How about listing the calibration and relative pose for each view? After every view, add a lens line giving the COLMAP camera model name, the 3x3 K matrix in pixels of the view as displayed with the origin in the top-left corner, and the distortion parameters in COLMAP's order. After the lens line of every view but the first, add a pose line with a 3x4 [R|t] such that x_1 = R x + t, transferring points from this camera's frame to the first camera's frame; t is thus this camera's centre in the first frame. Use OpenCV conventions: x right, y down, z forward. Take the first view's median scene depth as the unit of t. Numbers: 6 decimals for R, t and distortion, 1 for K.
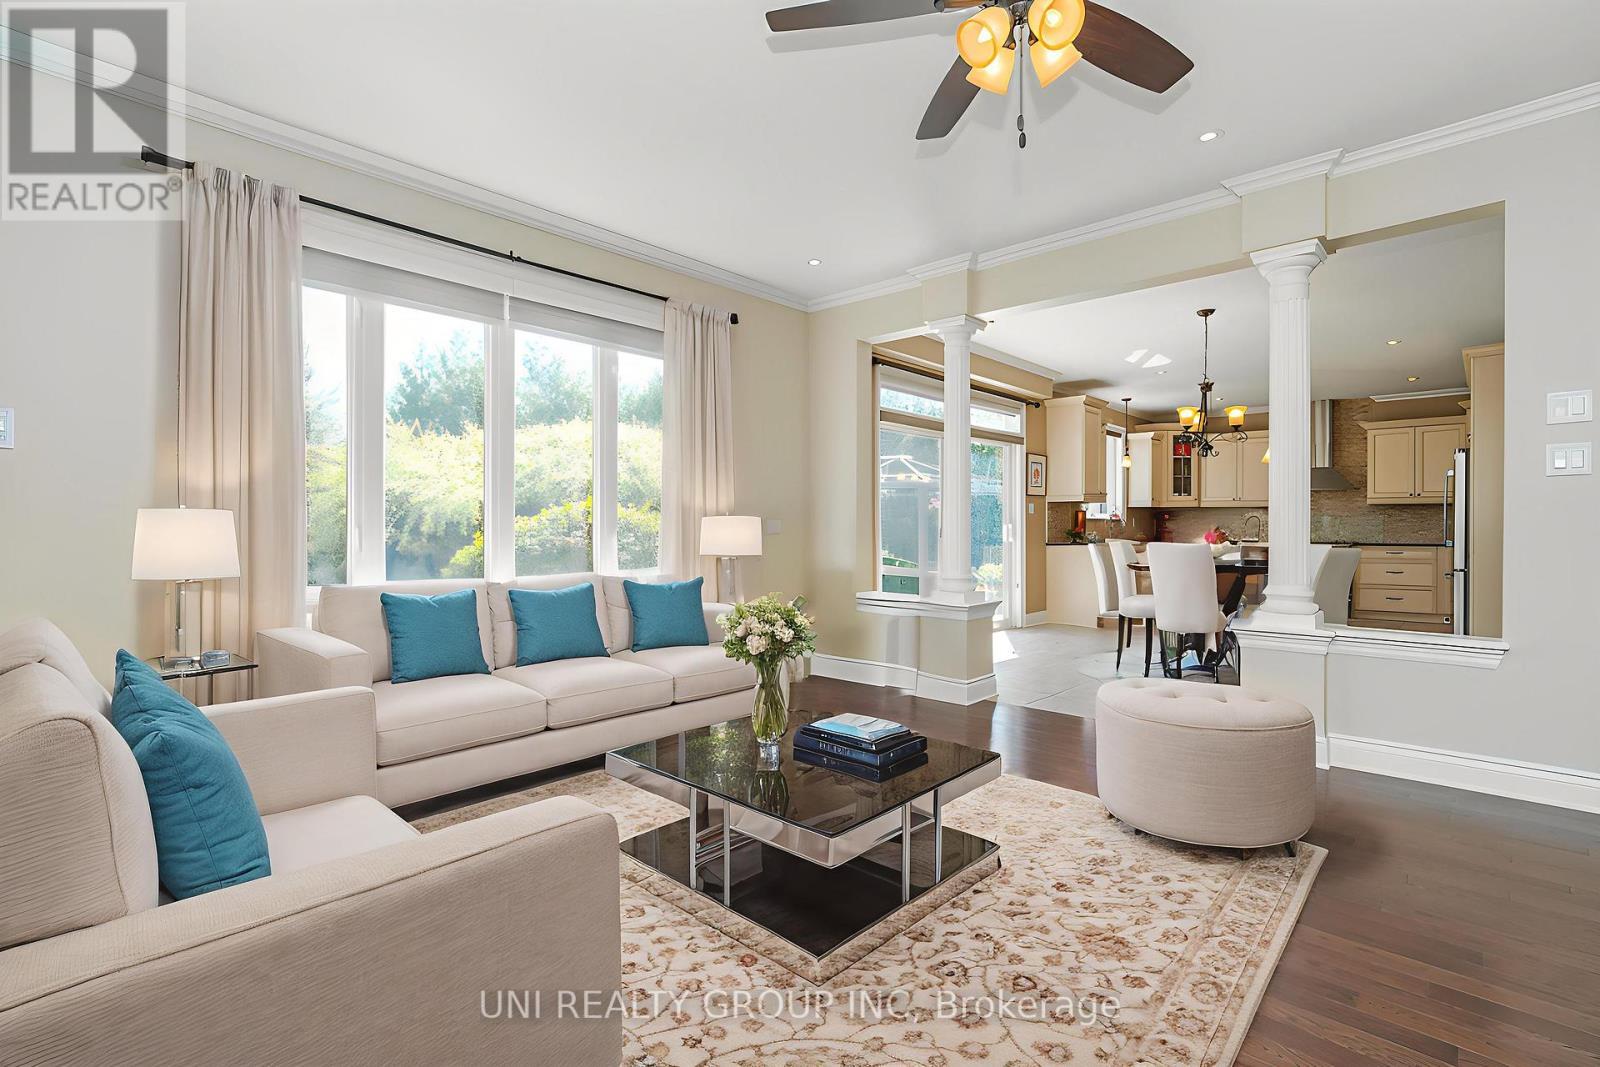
lens RADIAL K [[745.2, 0, 800.0], [0, 745.2, 533.5], [0, 0, 1]] dist [-0.012952, 0.000514]
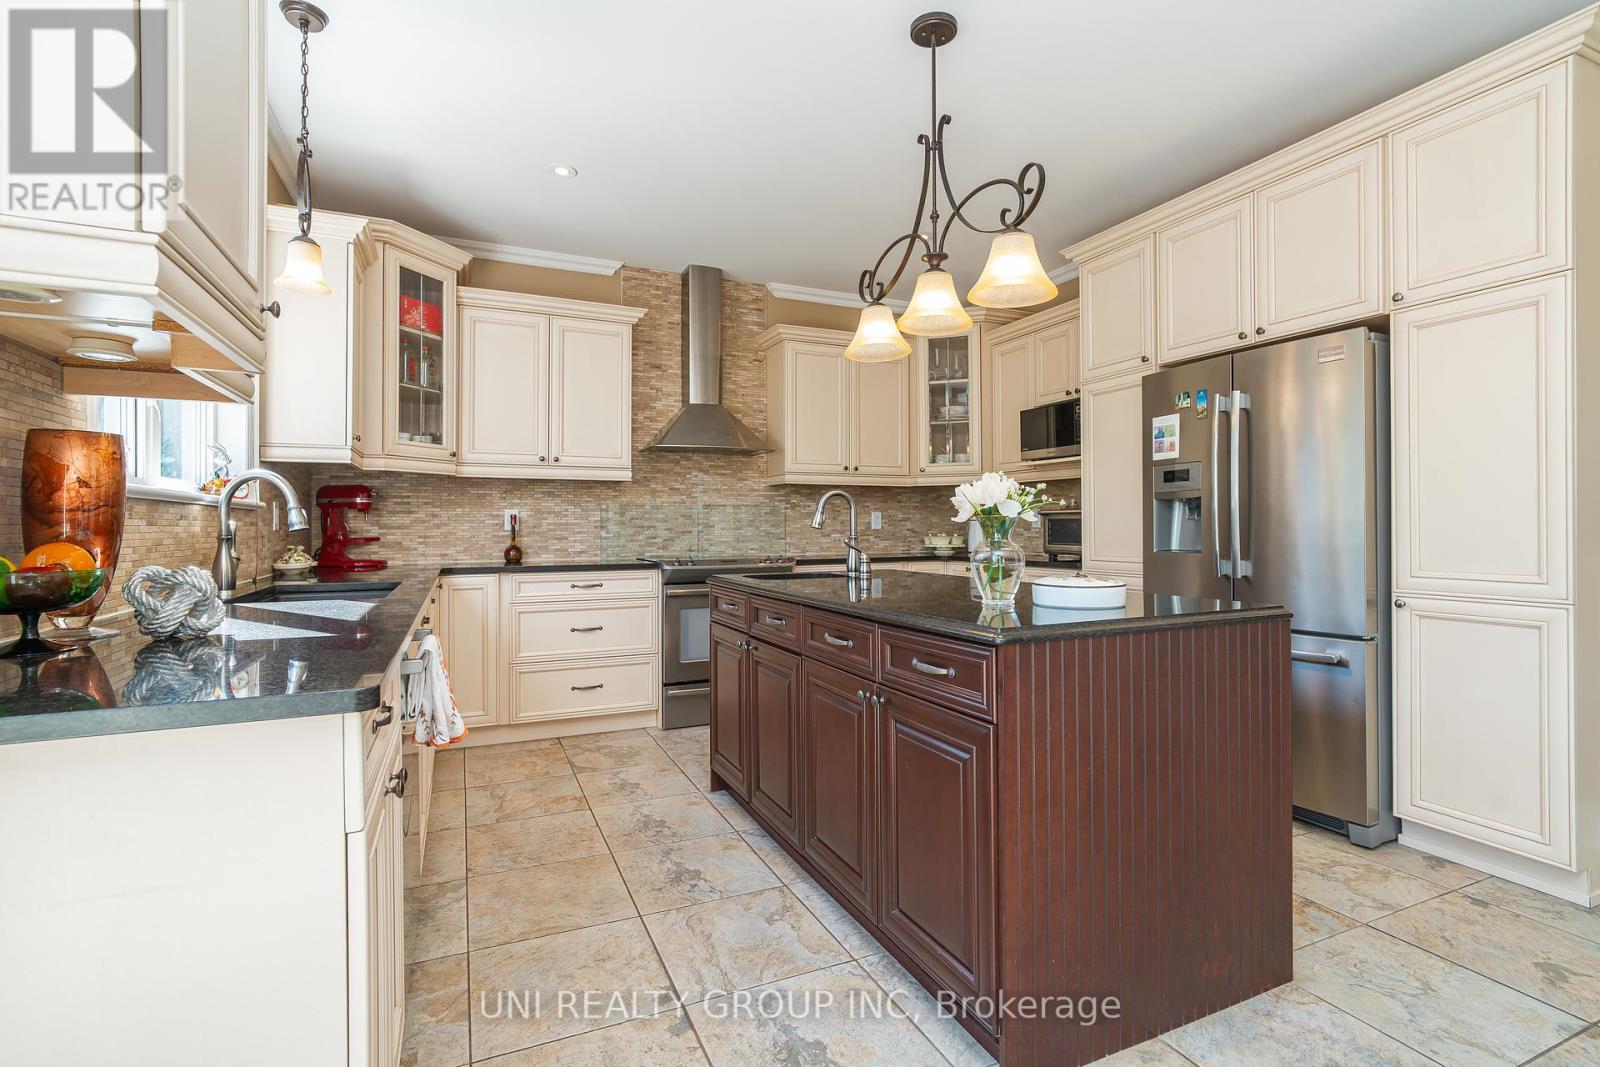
lens RADIAL K [[745.2, 0, 800.0], [0, 745.2, 533.5], [0, 0, 1]] dist [-0.012952, 0.000514]
pose [[0.381242, -0.011751, 0.924401, 0.259443], [0.008639, 0.999921, 0.009148, -0.008443], [-0.924435, 0.004499, 0.381313, 0.713673]]
